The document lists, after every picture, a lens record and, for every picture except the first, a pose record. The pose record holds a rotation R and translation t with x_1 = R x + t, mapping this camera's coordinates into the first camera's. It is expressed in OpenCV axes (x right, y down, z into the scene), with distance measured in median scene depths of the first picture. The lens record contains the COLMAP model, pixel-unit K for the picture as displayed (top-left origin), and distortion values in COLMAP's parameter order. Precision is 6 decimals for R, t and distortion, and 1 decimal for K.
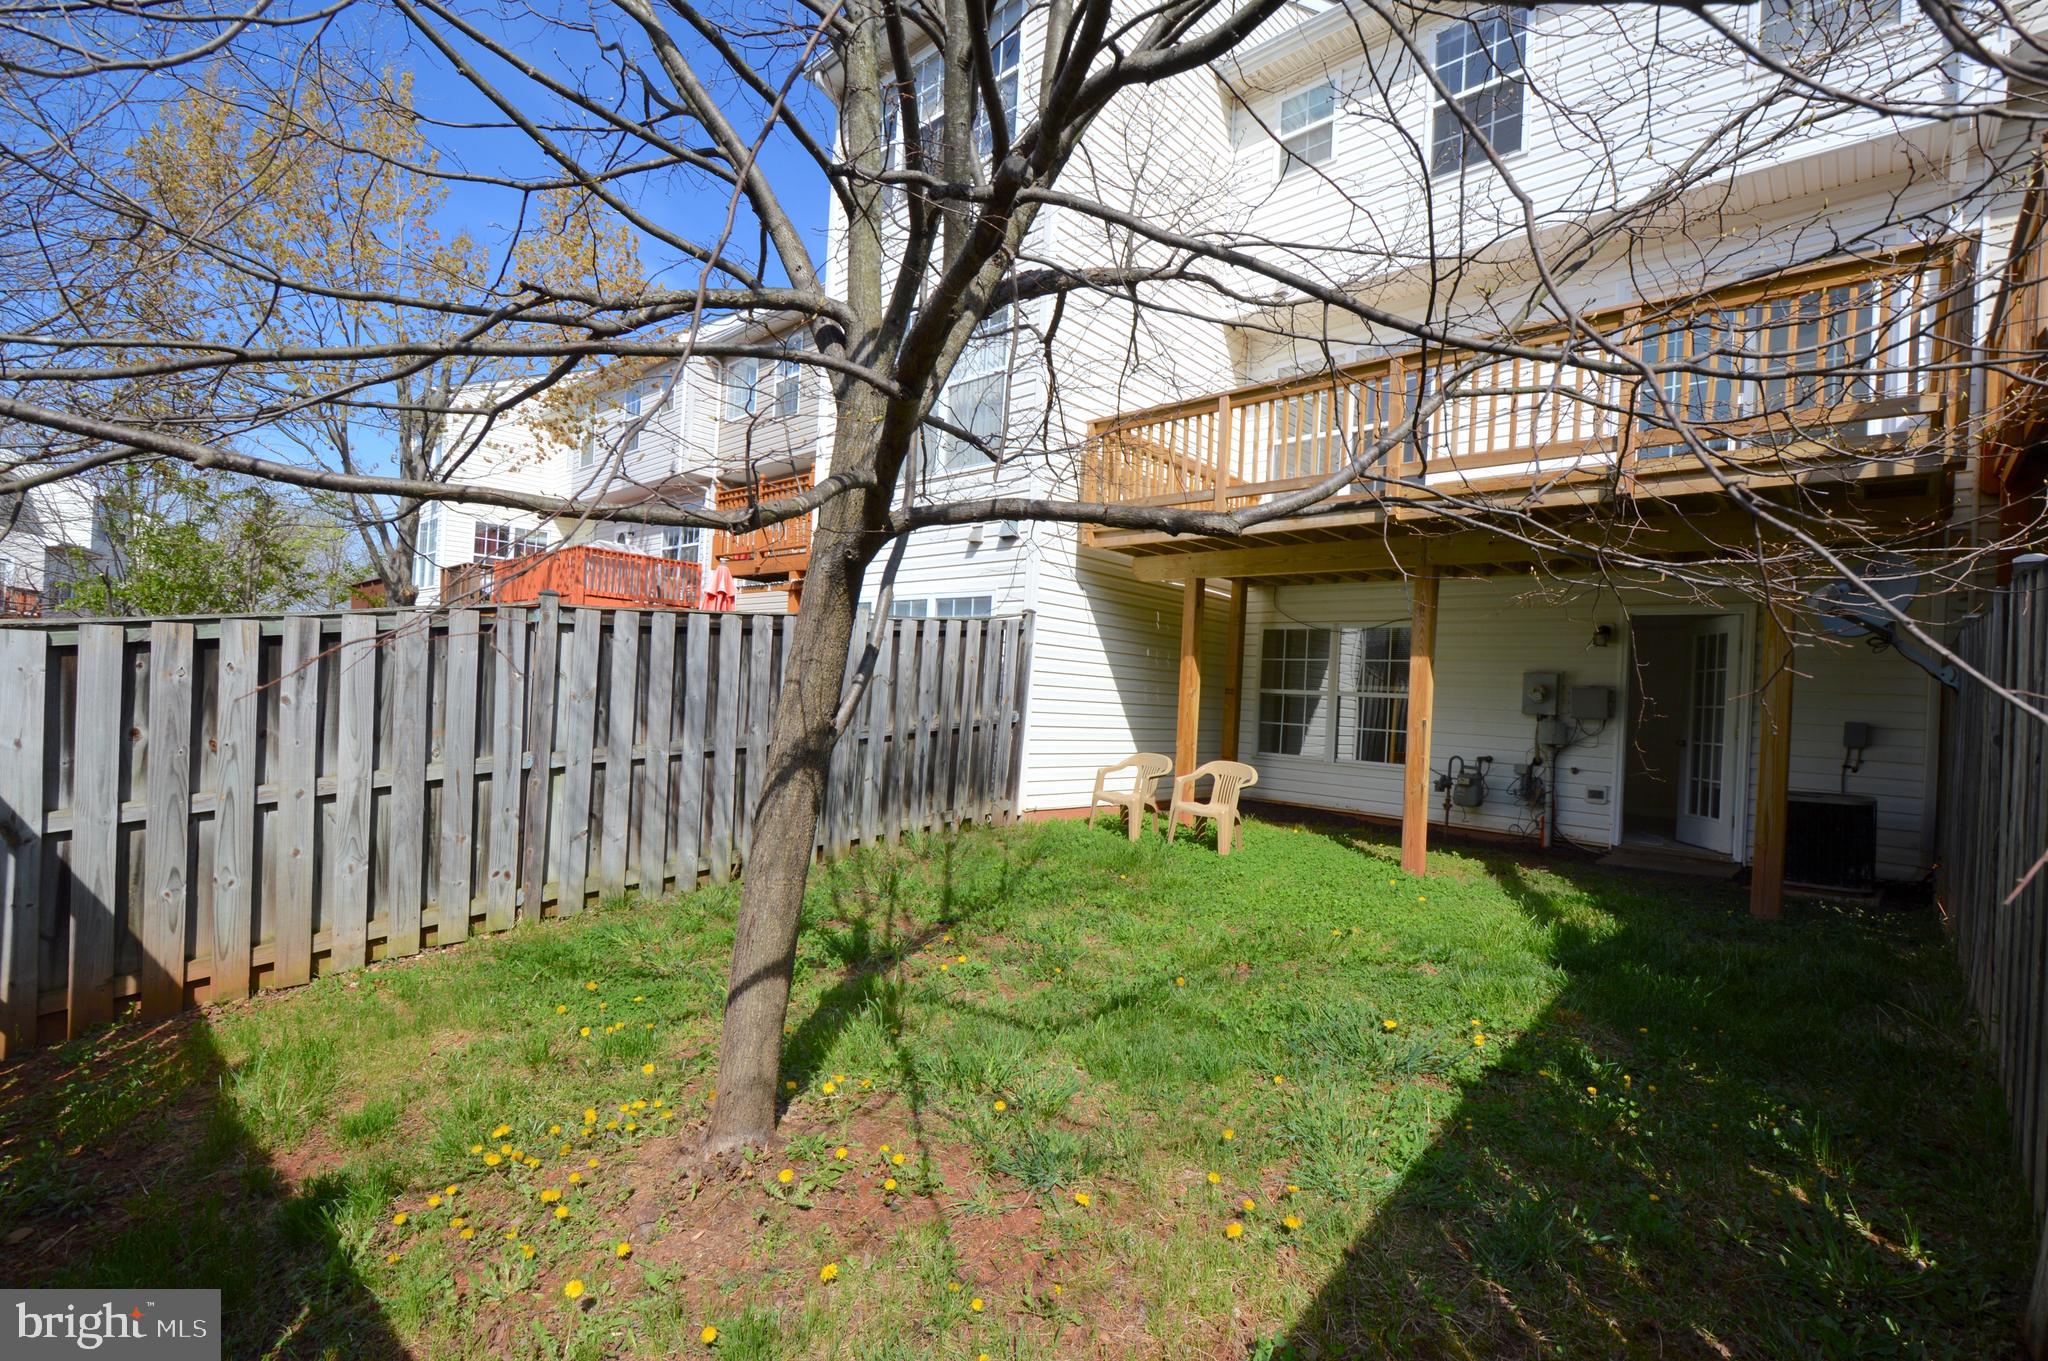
lens RADIAL K [[897.1, 0, 1018.8], [0, 897.1, 690.7], [0, 0, 1]] dist [0.011969, -0.010783]
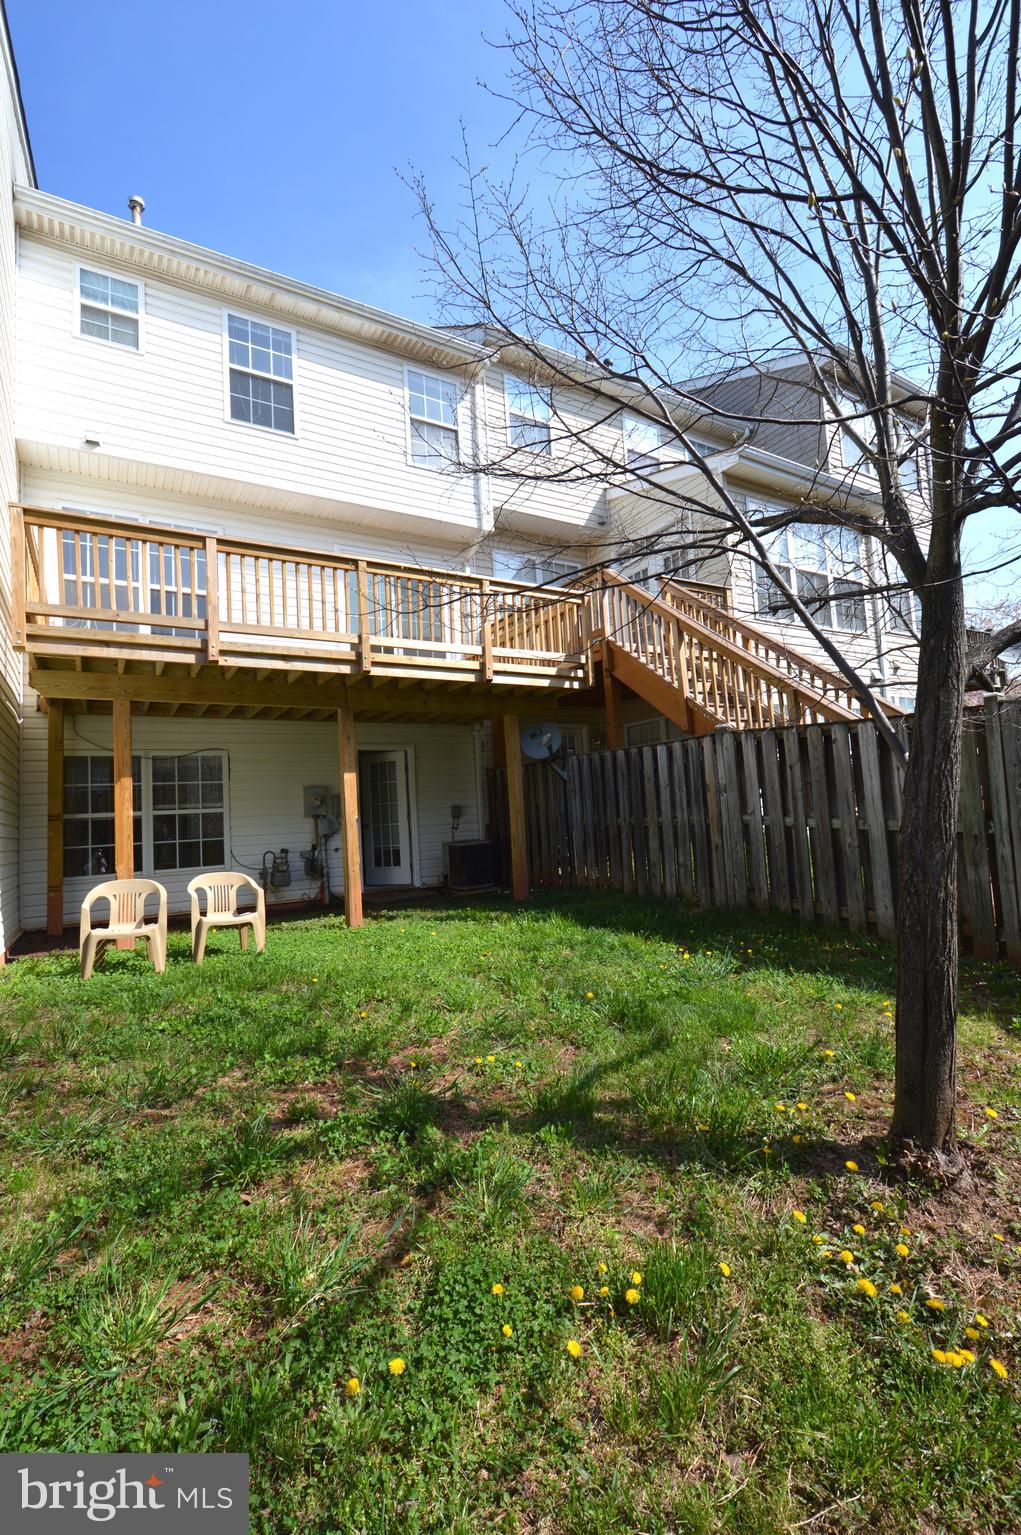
lens RADIAL K [[672.4, 0, 510.5], [0, 672.4, 767.5], [0, 0, 1]] dist [0.011969, -0.010783]
pose [[0.268632, 0.004104, 0.963234, -0.409927], [0.067402, 0.997460, -0.023047, -0.004700], [-0.960882, 0.071115, 0.267673, 0.395608]]
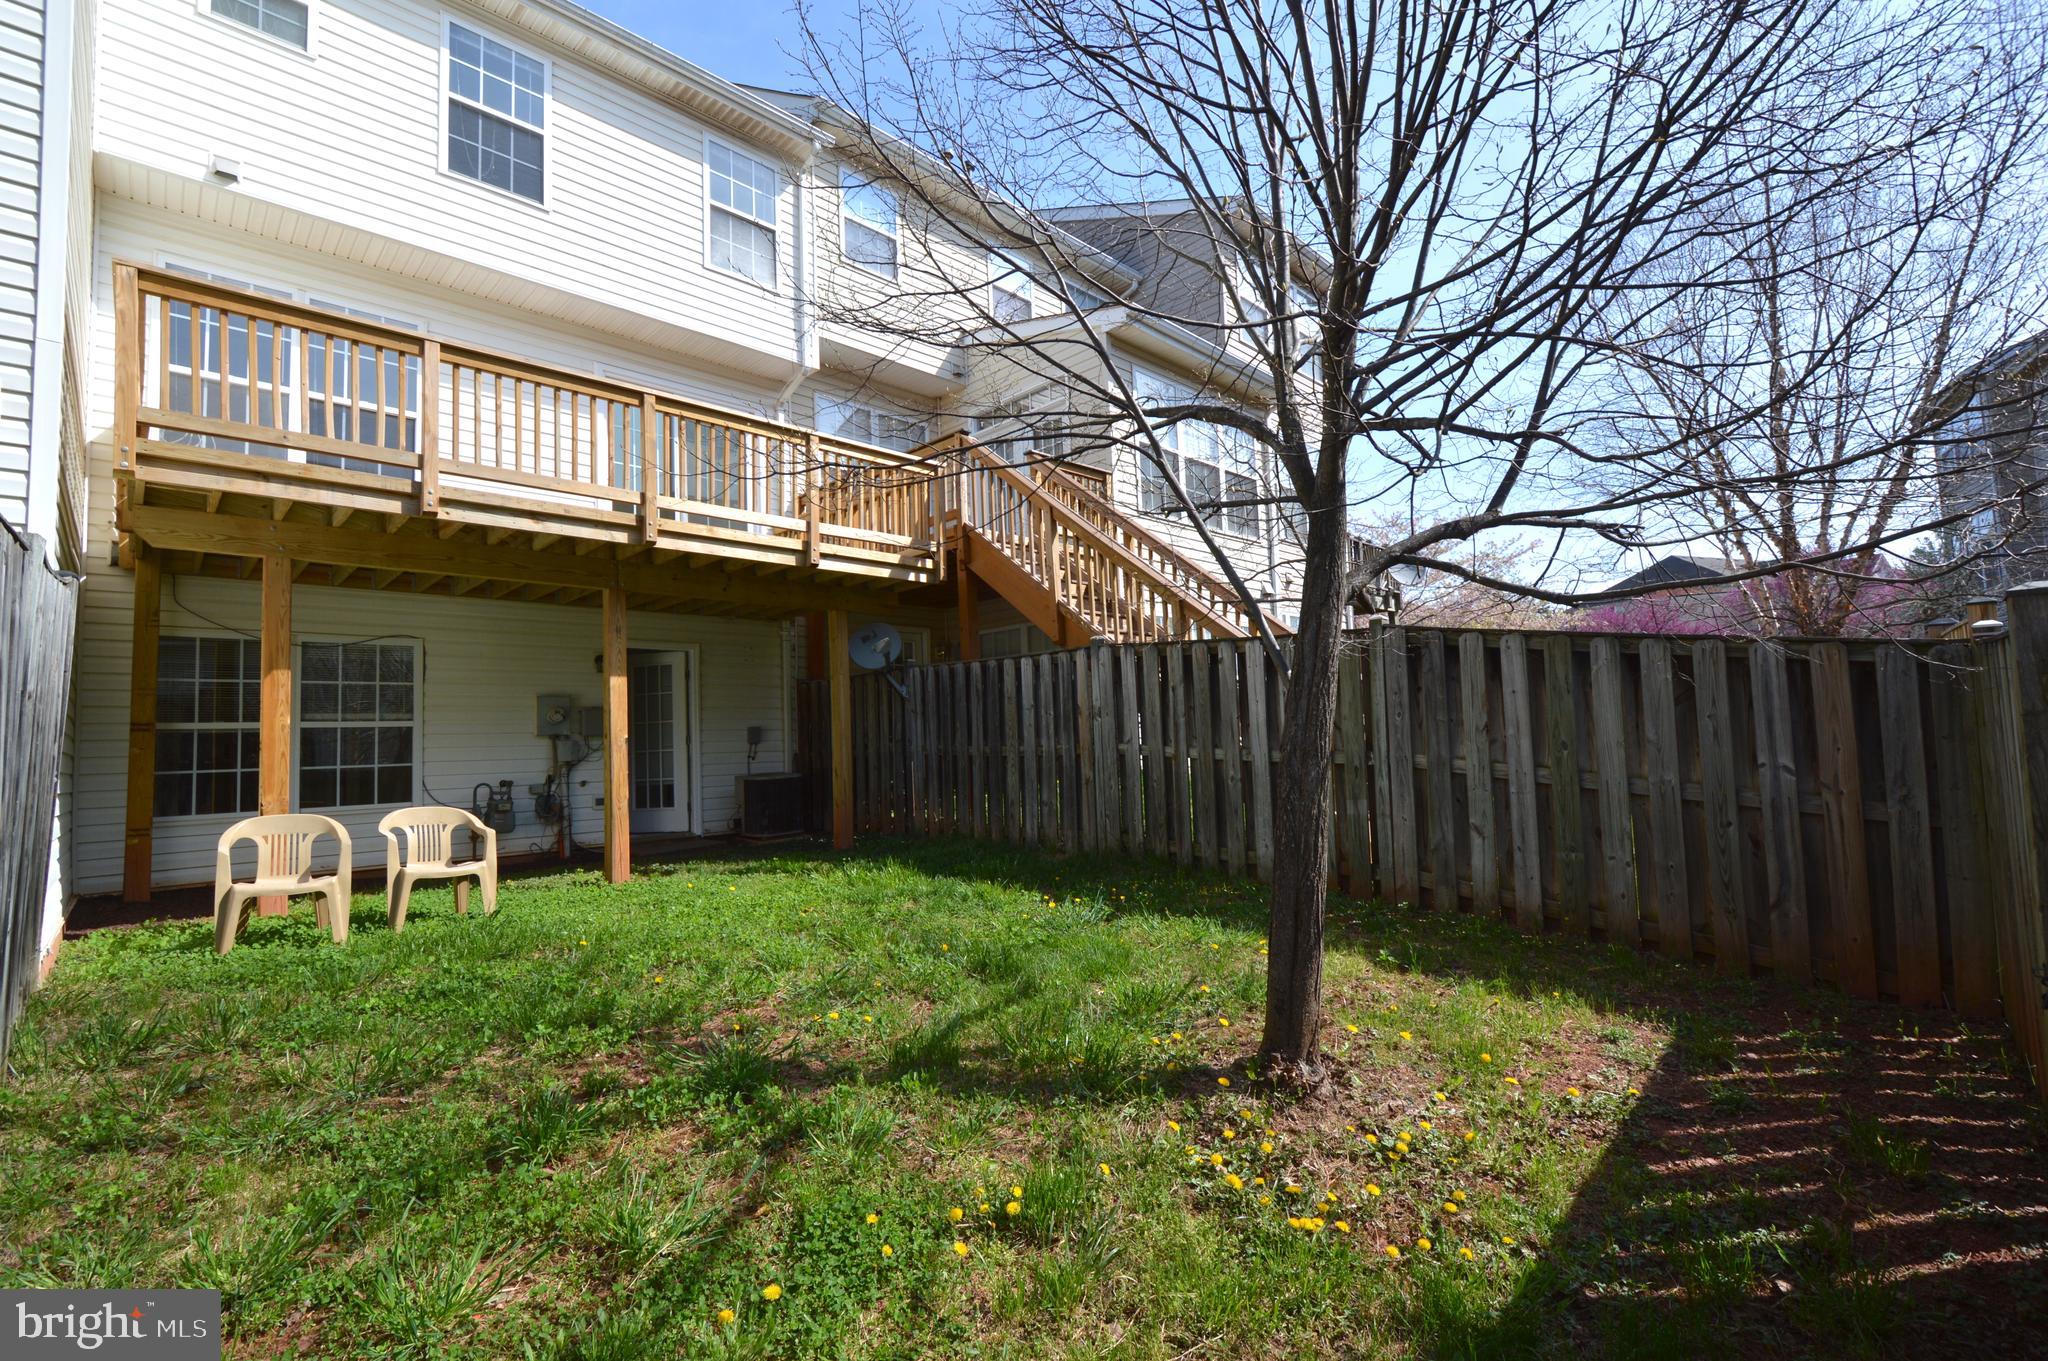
lens RADIAL K [[897.1, 0, 1018.8], [0, 897.1, 690.7], [0, 0, 1]] dist [0.011969, -0.010783]
pose [[0.041869, 0.006575, 0.999101, -0.474037], [0.034778, 0.999363, -0.008034, 0.001985], [-0.998518, 0.035083, 0.041614, 0.408867]]
